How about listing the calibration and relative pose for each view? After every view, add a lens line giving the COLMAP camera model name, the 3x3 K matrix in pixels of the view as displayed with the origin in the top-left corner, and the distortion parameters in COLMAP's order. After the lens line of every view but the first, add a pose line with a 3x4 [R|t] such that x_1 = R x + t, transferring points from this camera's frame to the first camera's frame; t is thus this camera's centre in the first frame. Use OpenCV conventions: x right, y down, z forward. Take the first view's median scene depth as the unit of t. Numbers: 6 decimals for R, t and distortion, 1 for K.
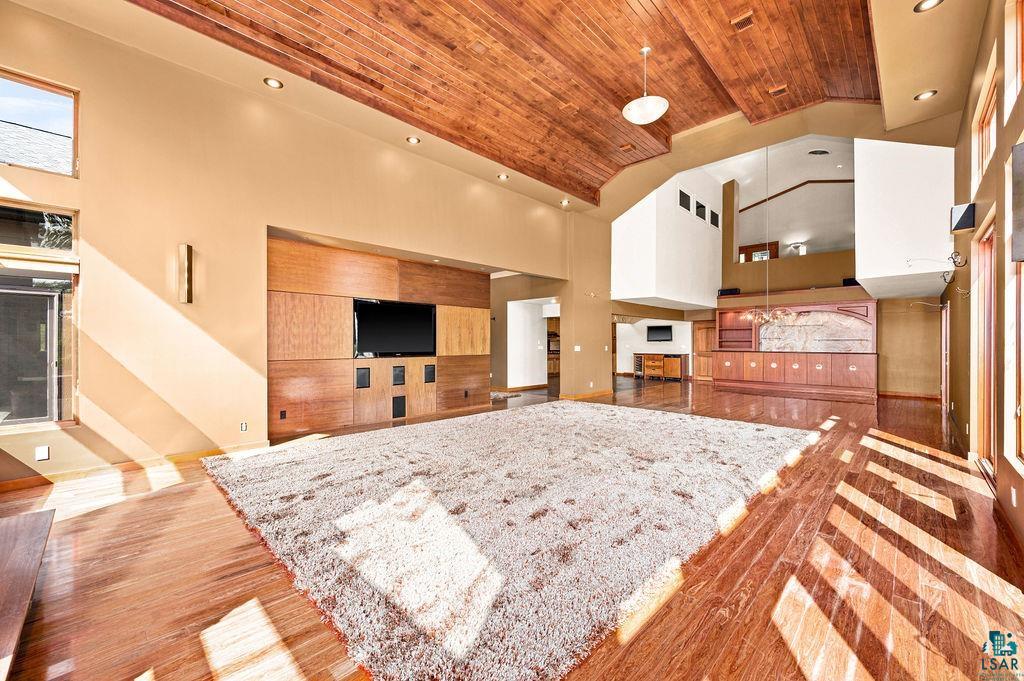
lens RADIAL K [[405.5, 0, 508.7], [0, 405.5, 342.8], [0, 0, 1]] dist [-0.026830, -0.000167]
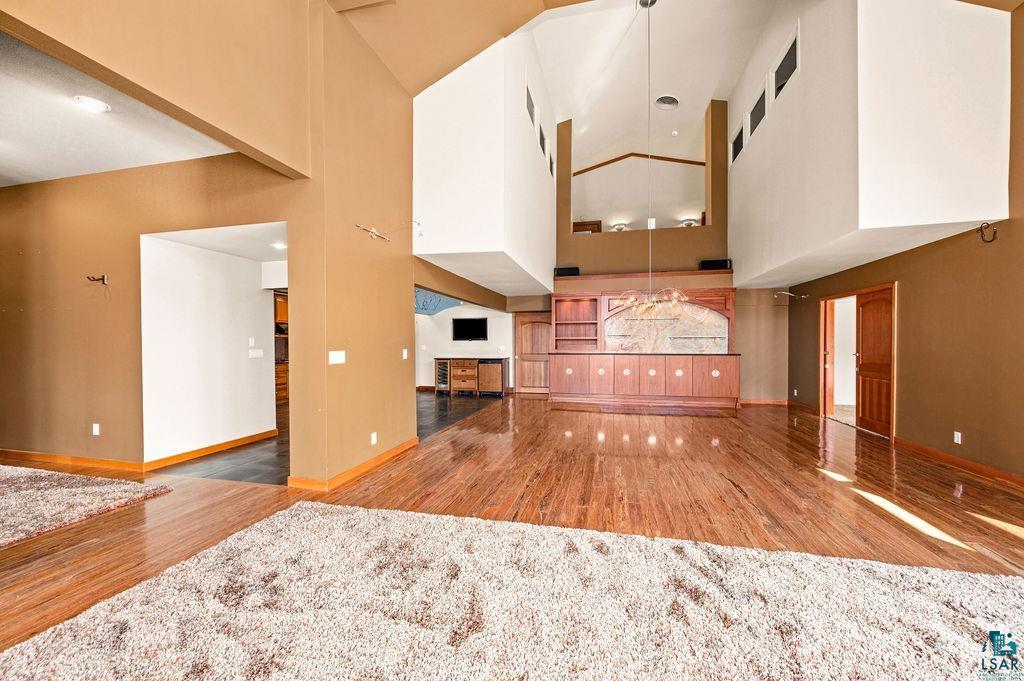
lens RADIAL K [[405.5, 0, 508.7], [0, 405.5, 344.7], [0, 0, 1]] dist [-0.026830, -0.000167]
pose [[0.862099, -0.009393, 0.506653, 0.080069], [0.005491, 0.999943, 0.009195, -0.002087], [-0.506711, -0.005145, 0.862101, 0.389259]]
